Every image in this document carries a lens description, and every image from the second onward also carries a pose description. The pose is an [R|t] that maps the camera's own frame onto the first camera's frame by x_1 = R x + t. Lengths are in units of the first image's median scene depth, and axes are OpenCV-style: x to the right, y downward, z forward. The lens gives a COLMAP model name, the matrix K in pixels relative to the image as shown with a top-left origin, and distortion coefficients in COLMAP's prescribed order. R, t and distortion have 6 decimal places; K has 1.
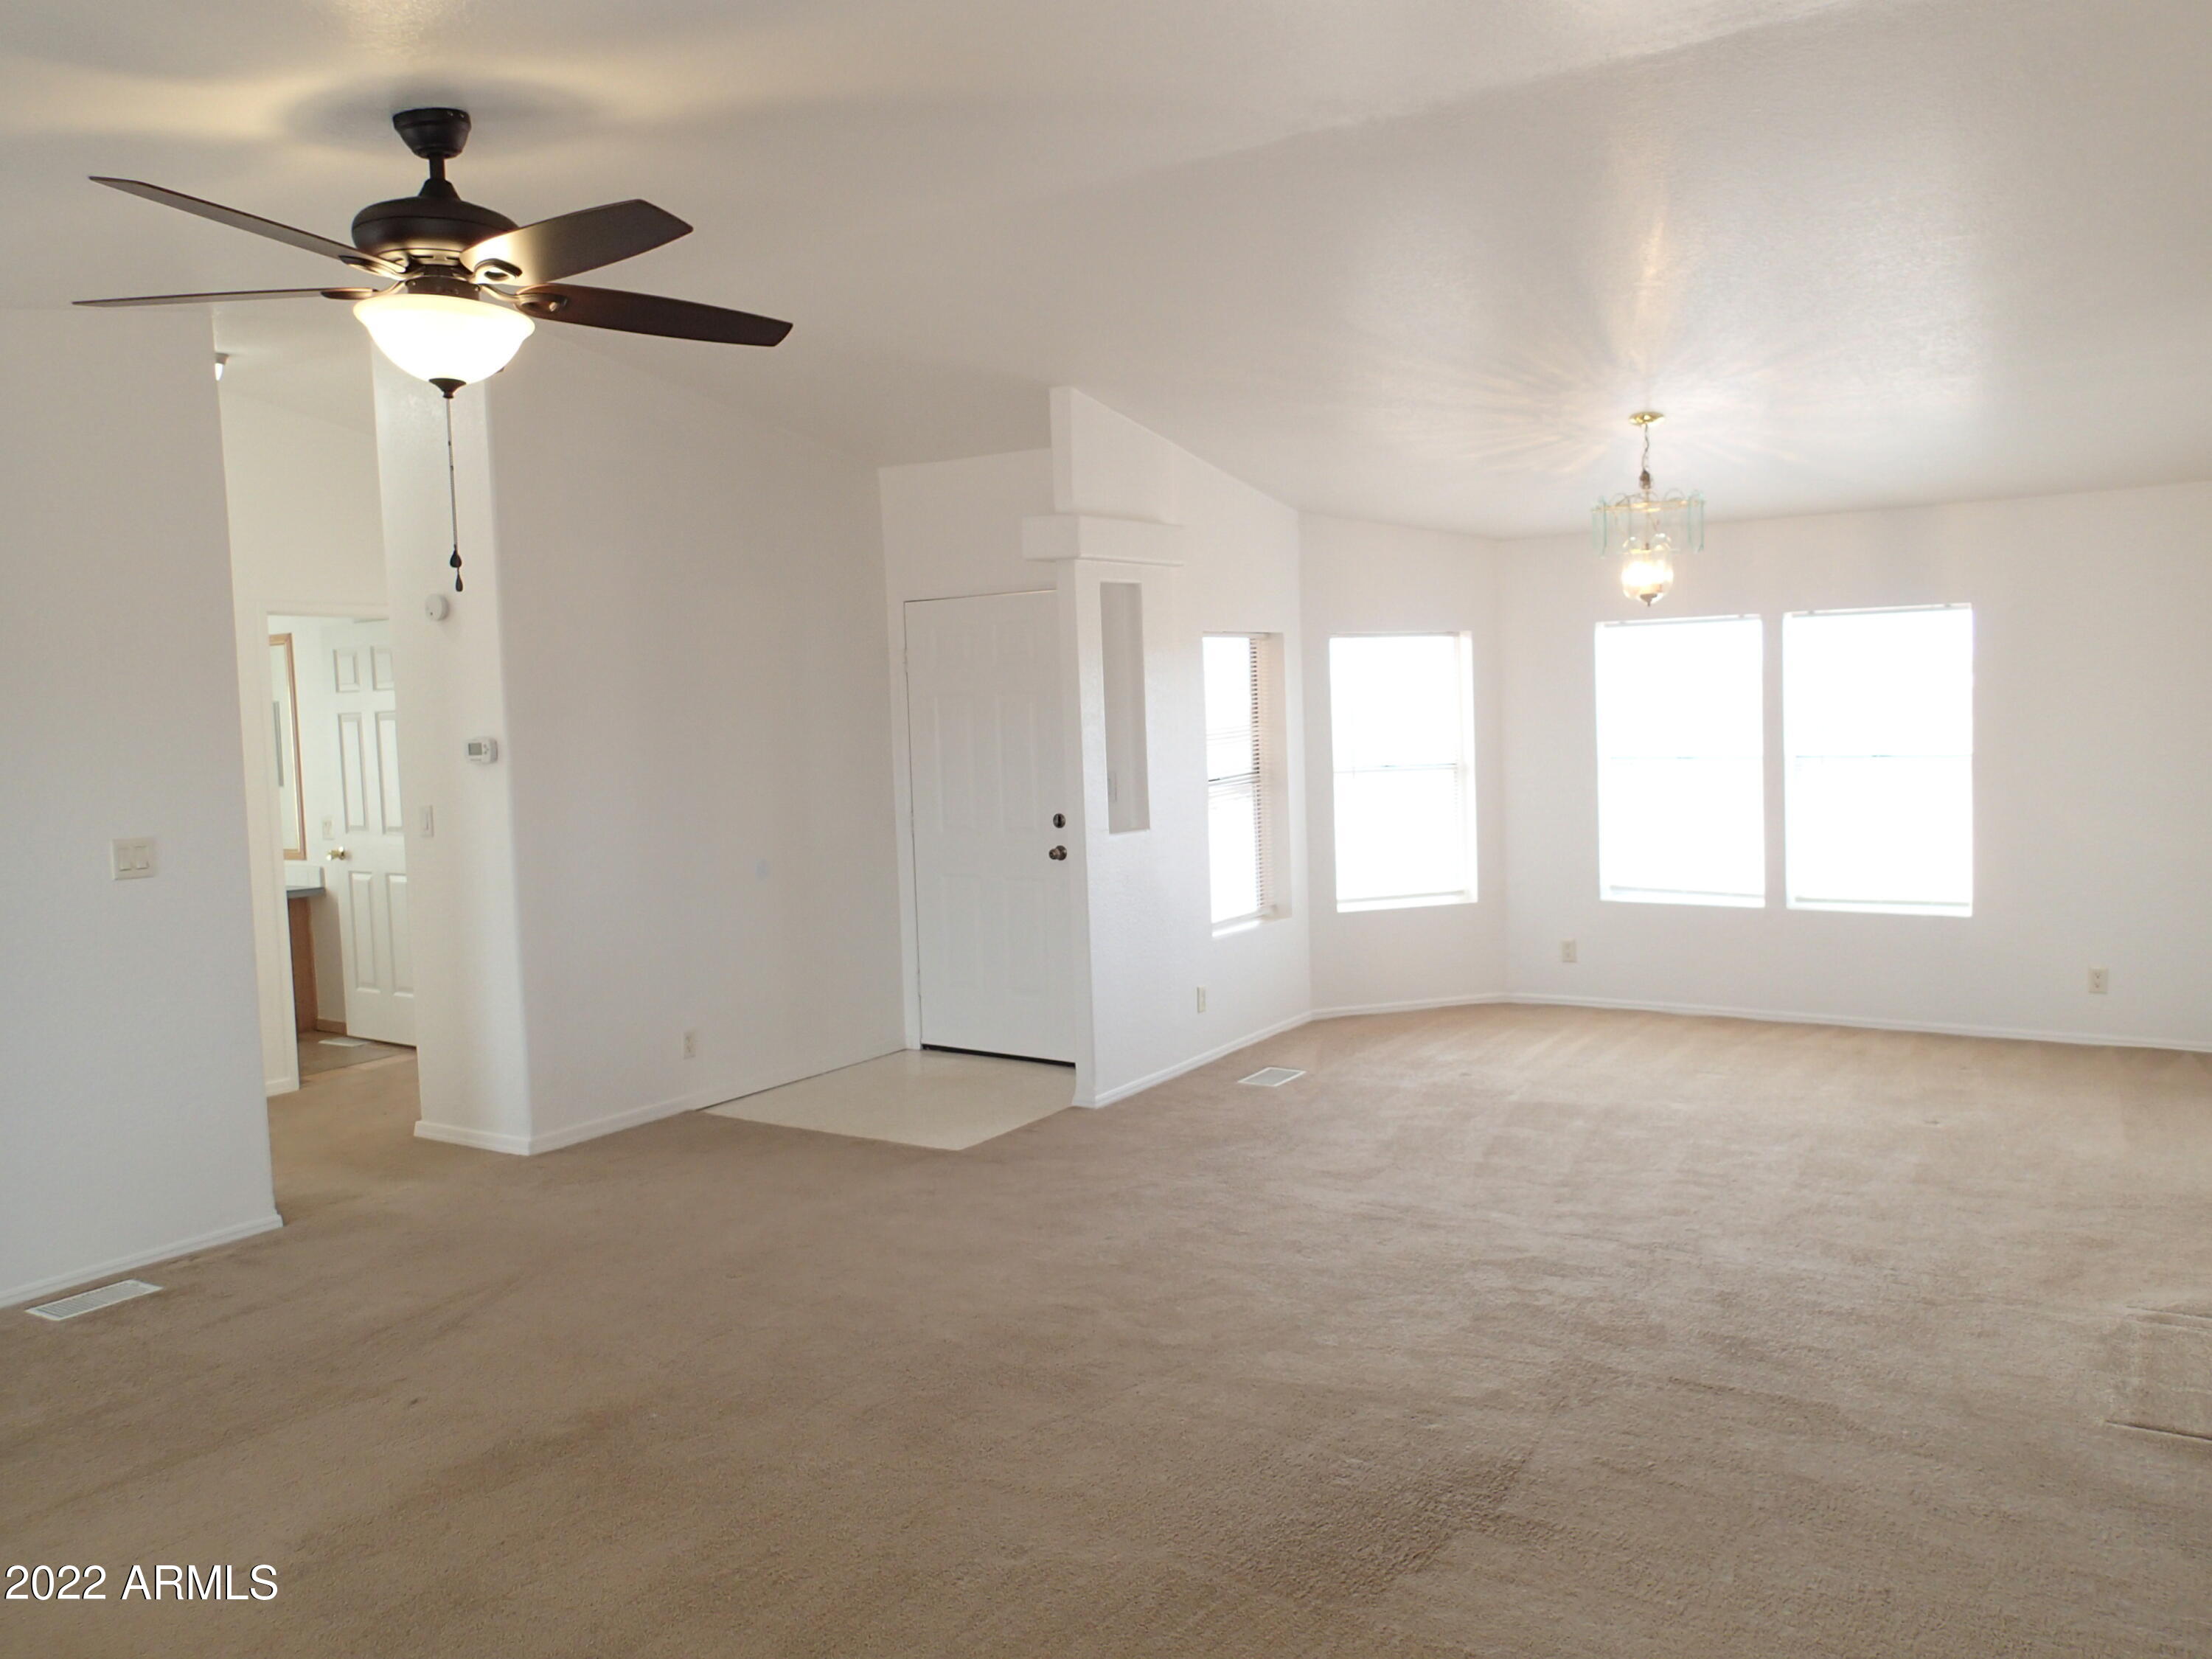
lens RADIAL K [[1663.3, 0, 1094.0], [0, 1663.3, 832.6], [0, 0, 1]] dist [0.023021, 0.008286]
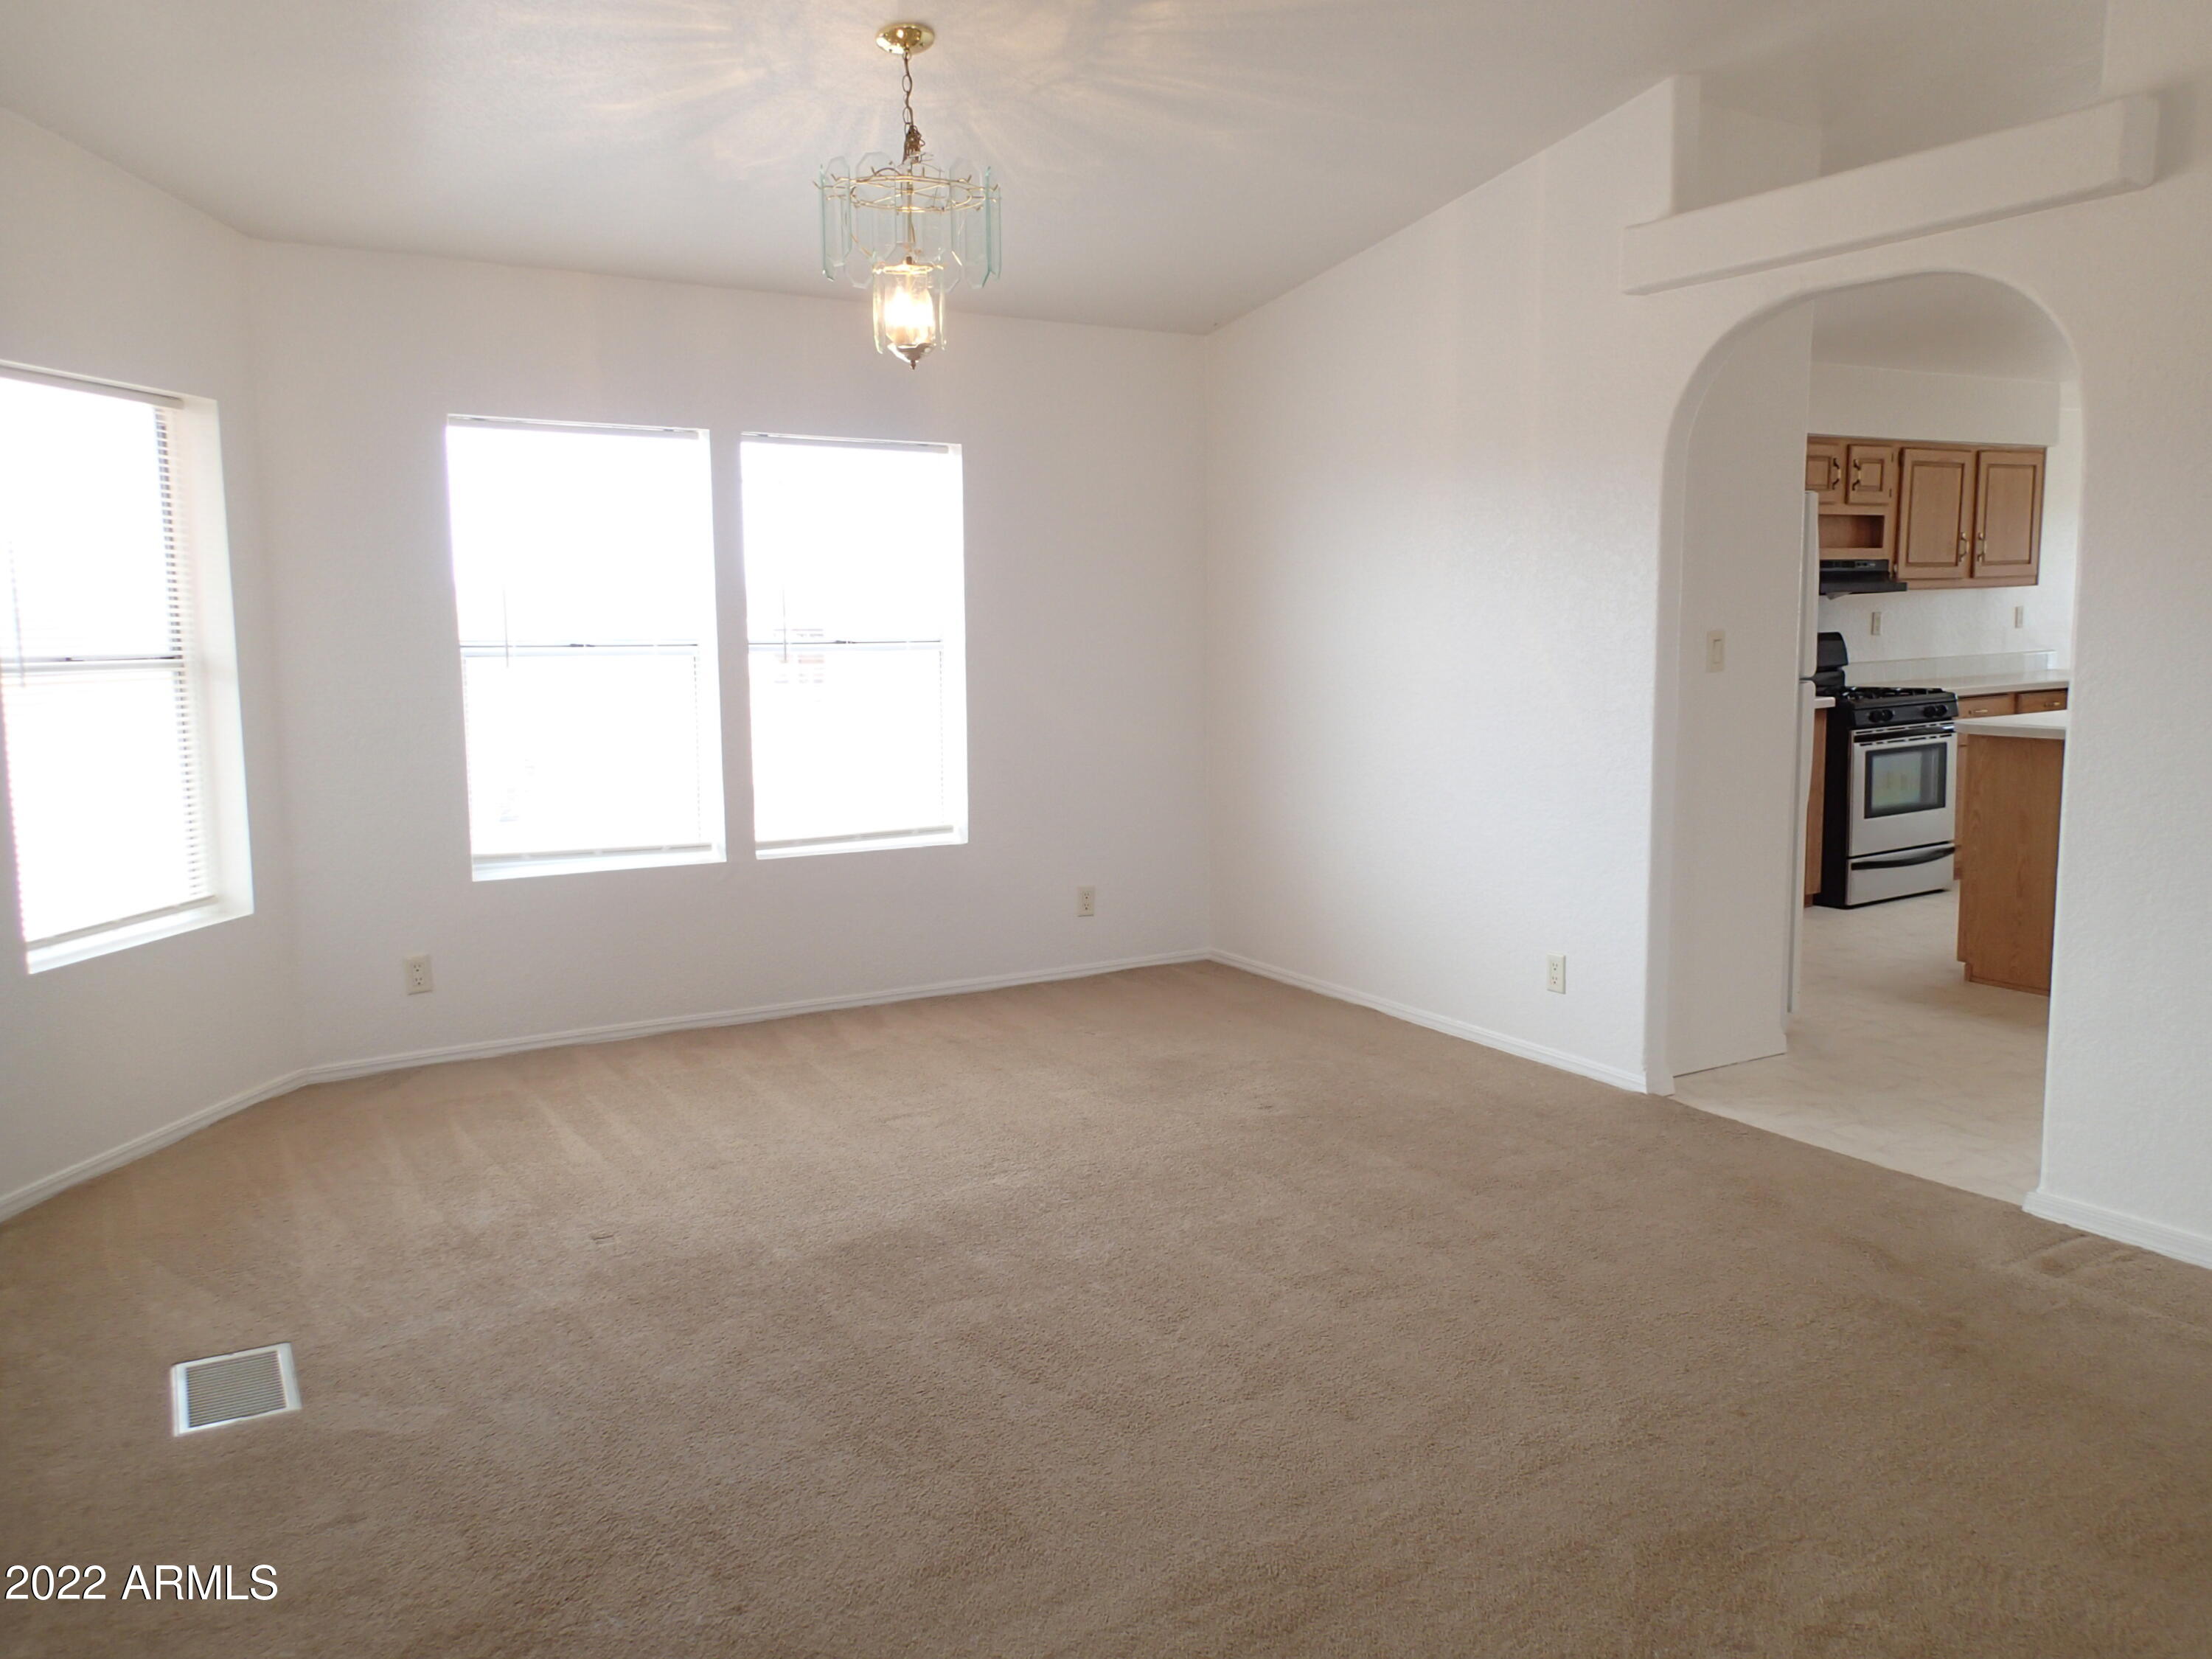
lens RADIAL K [[1663.3, 0, 1149.7], [0, 1663.3, 804.9], [0, 0, 1]] dist [0.023021, 0.008286]
pose [[0.393885, -0.075393, 0.916063, -0.148474], [0.055519, 0.996762, 0.058163, -0.008315], [-0.917482, 0.027949, 0.396795, 0.540249]]
